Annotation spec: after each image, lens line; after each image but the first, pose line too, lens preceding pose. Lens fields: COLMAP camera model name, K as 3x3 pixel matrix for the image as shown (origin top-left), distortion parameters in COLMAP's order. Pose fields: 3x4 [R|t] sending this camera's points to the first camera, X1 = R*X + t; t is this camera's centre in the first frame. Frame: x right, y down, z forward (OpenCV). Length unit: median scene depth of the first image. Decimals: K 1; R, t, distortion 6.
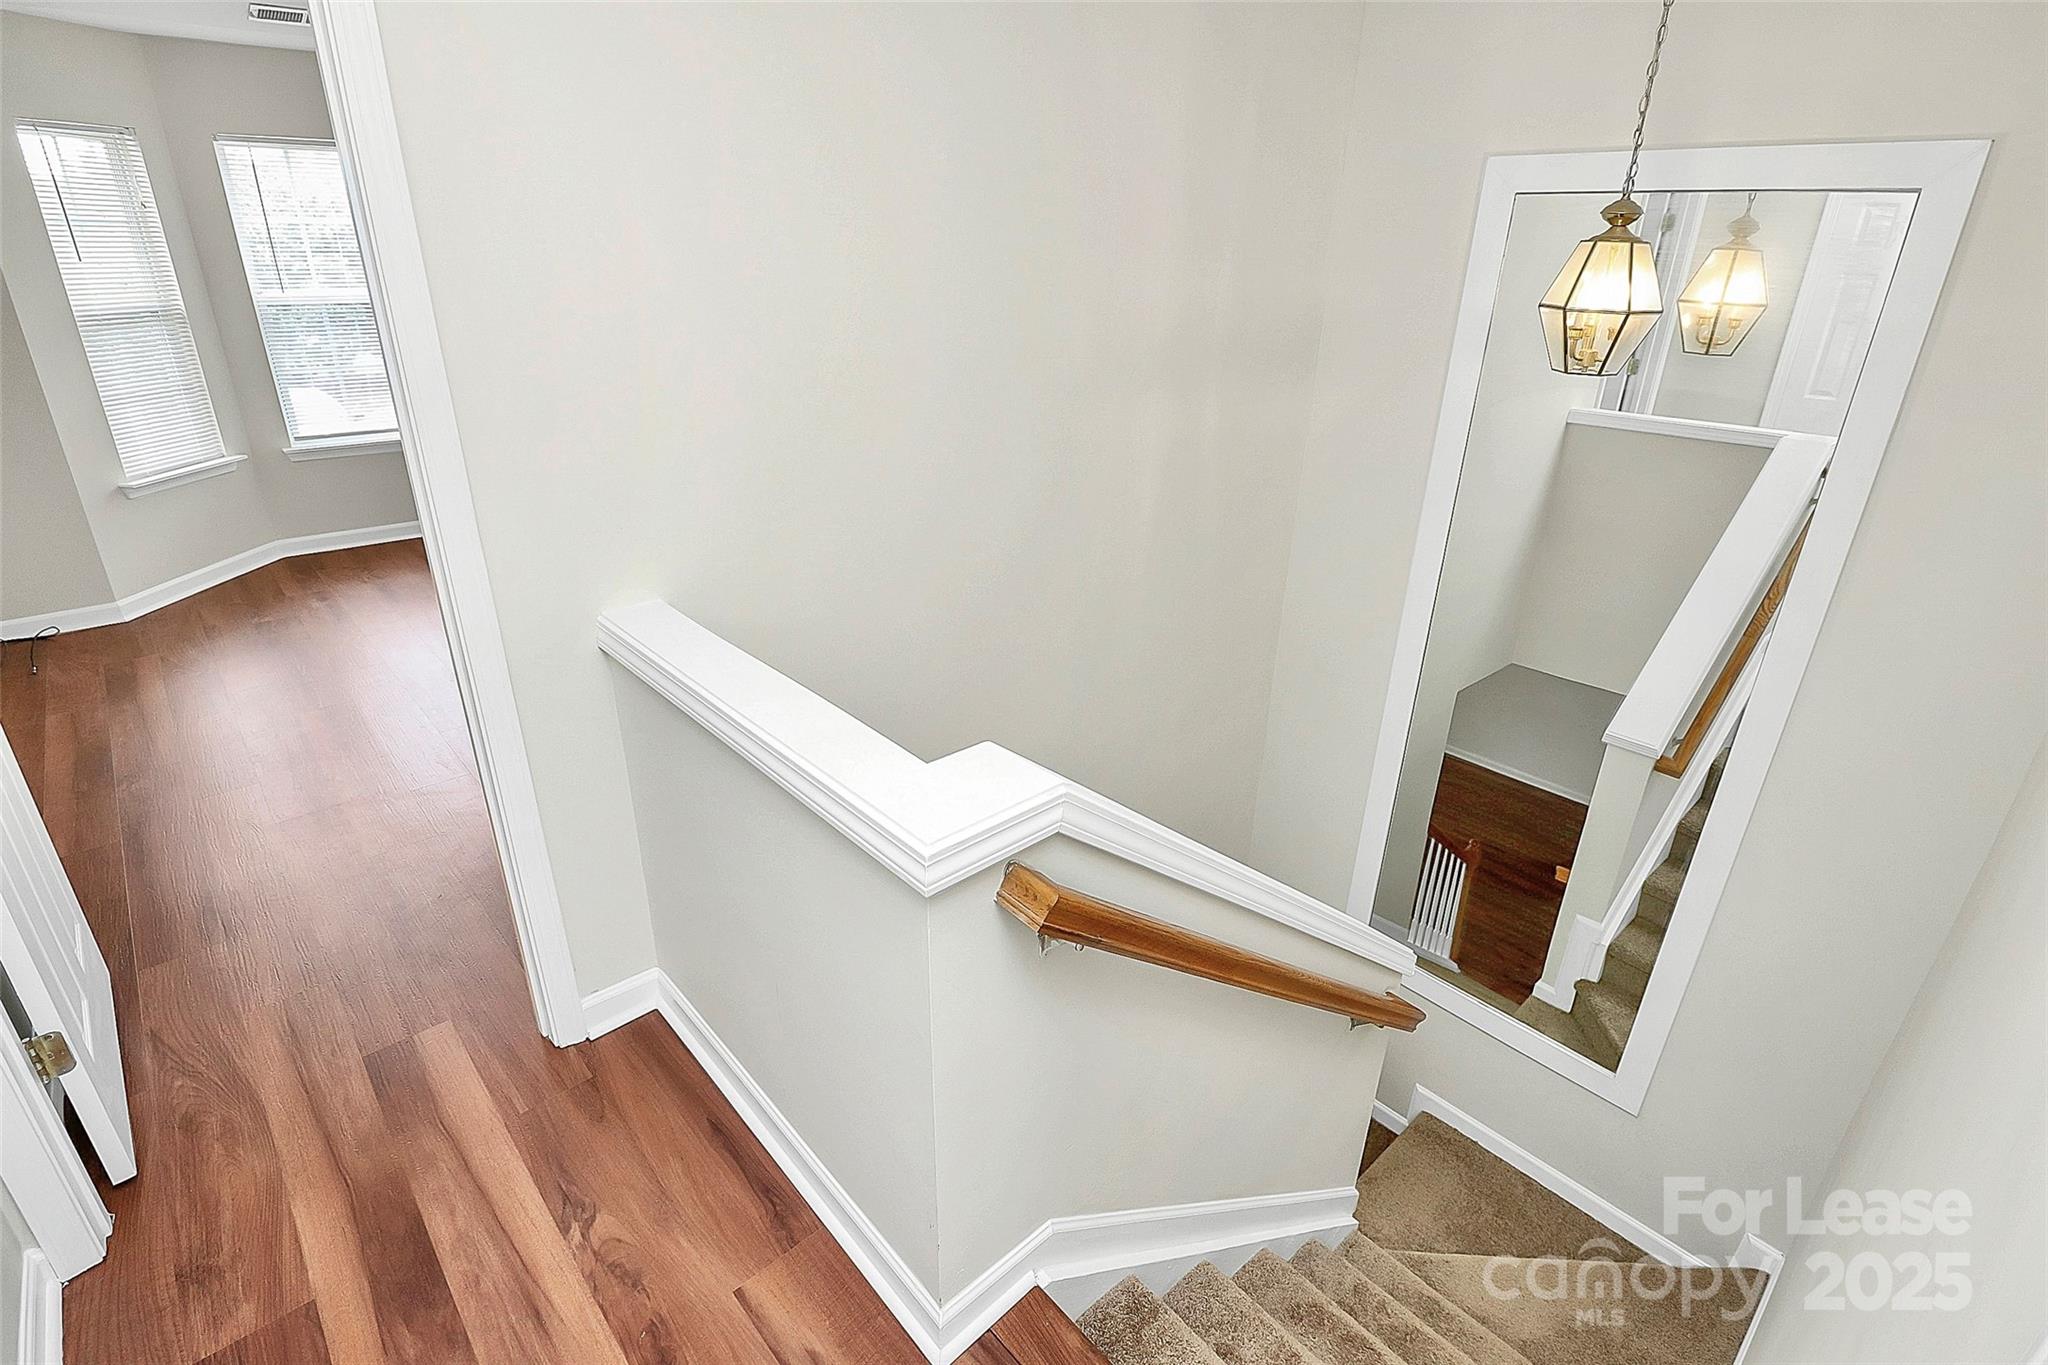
lens RADIAL K [[976.2, 0, 1020.8], [0, 976.2, 672.9], [0, 0, 1]] dist [0.008172, -0.011857]
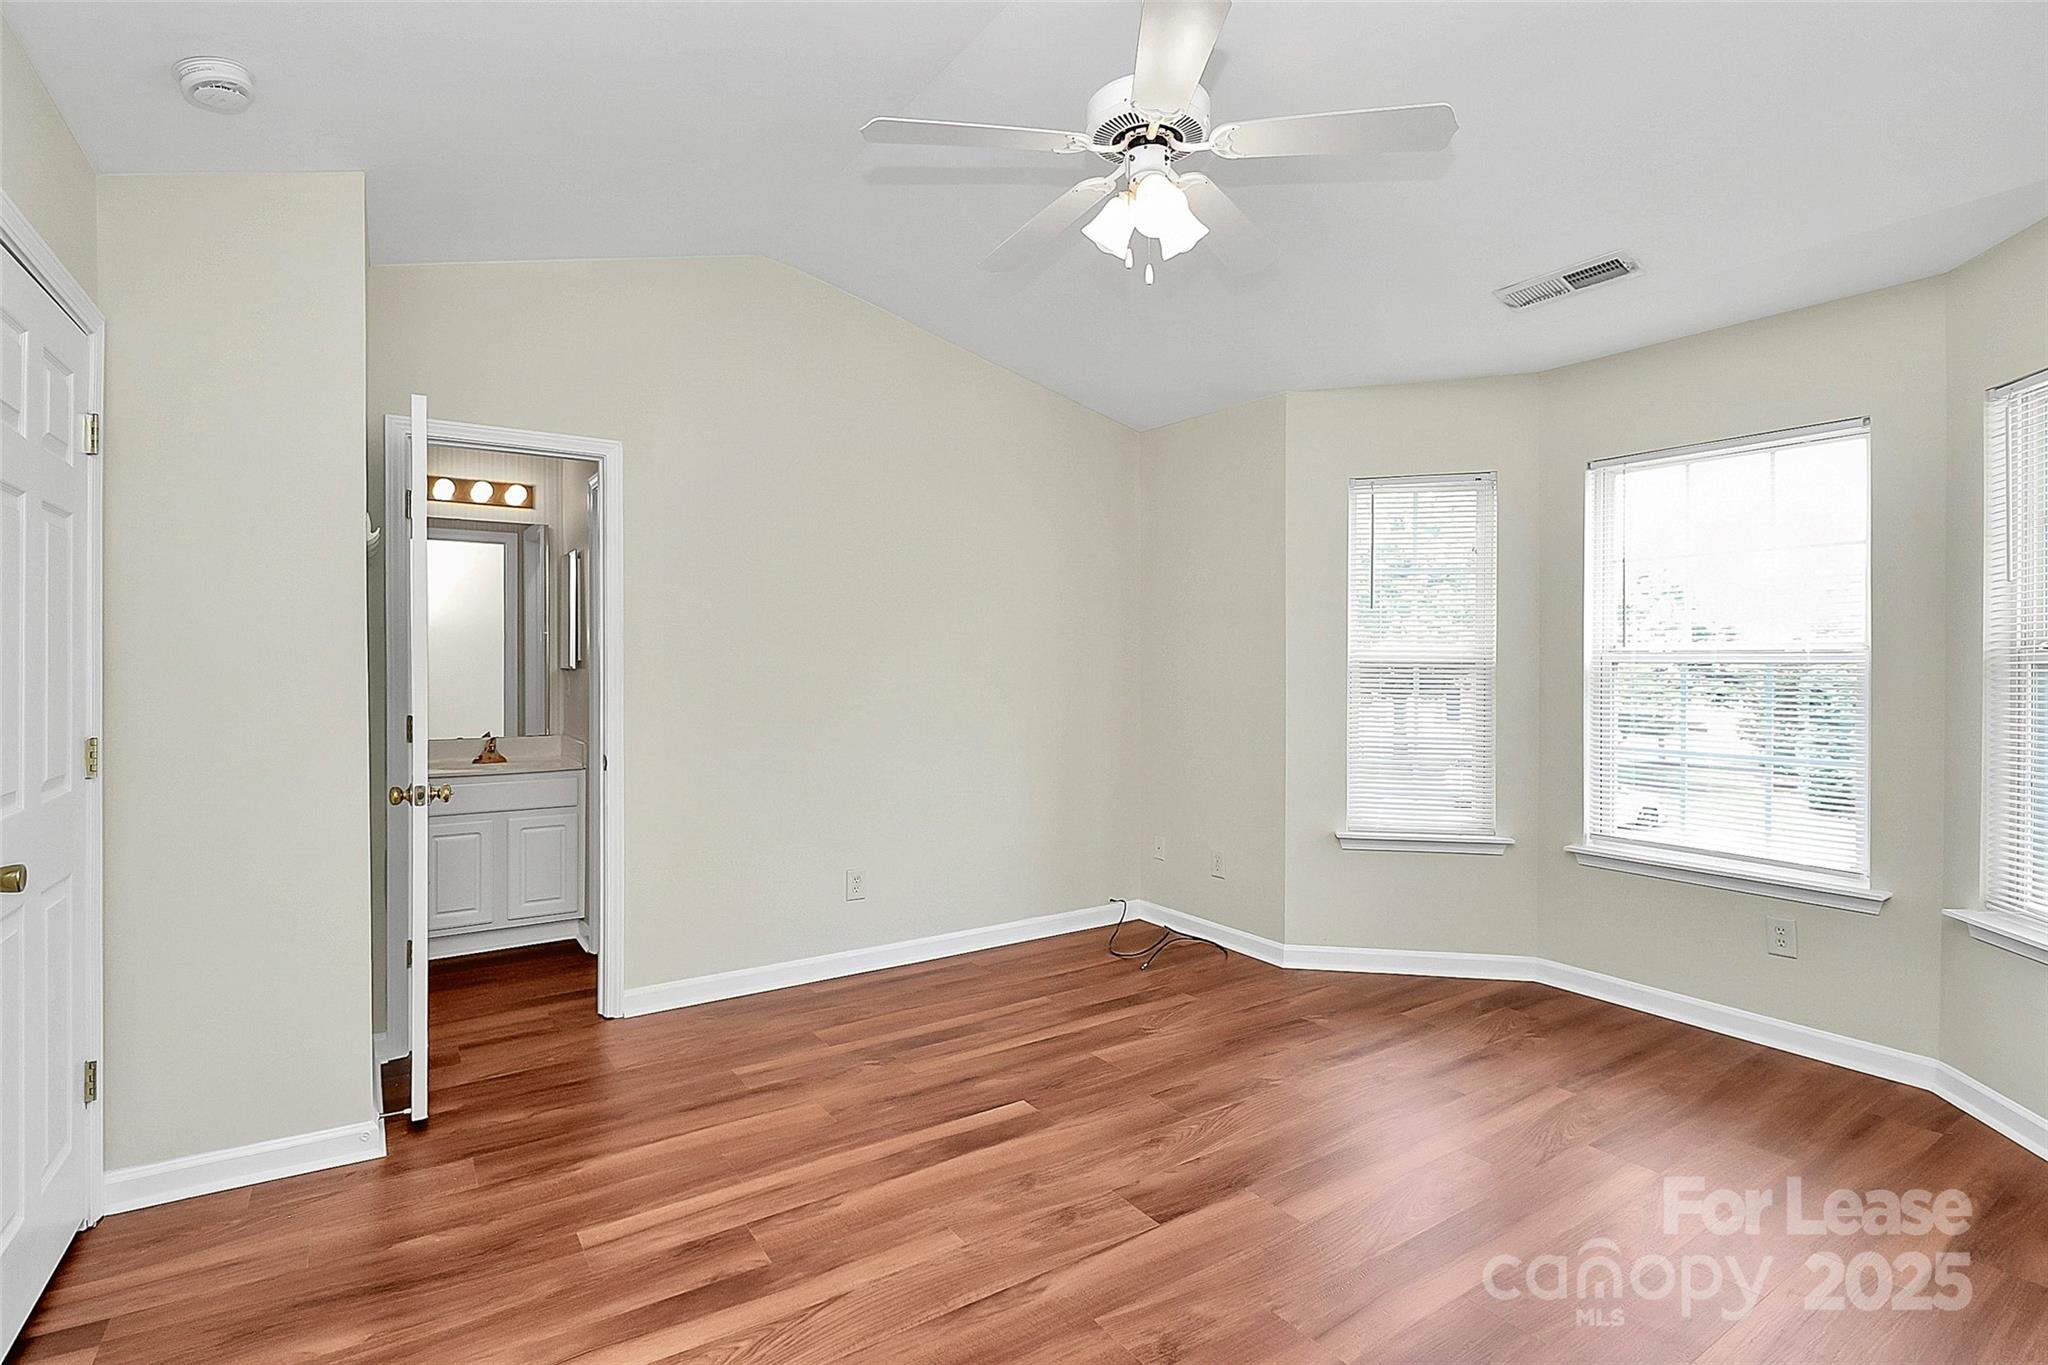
lens RADIAL K [[976.2, 0, 1020.8], [0, 976.2, 672.9], [0, 0, 1]] dist [0.008172, -0.011857]
pose [[-0.153709, -0.009802, -0.988067, 0.037220], [-0.400000, 0.914973, 0.053149, -0.240318], [0.903534, 0.403396, -0.144561, 0.738505]]
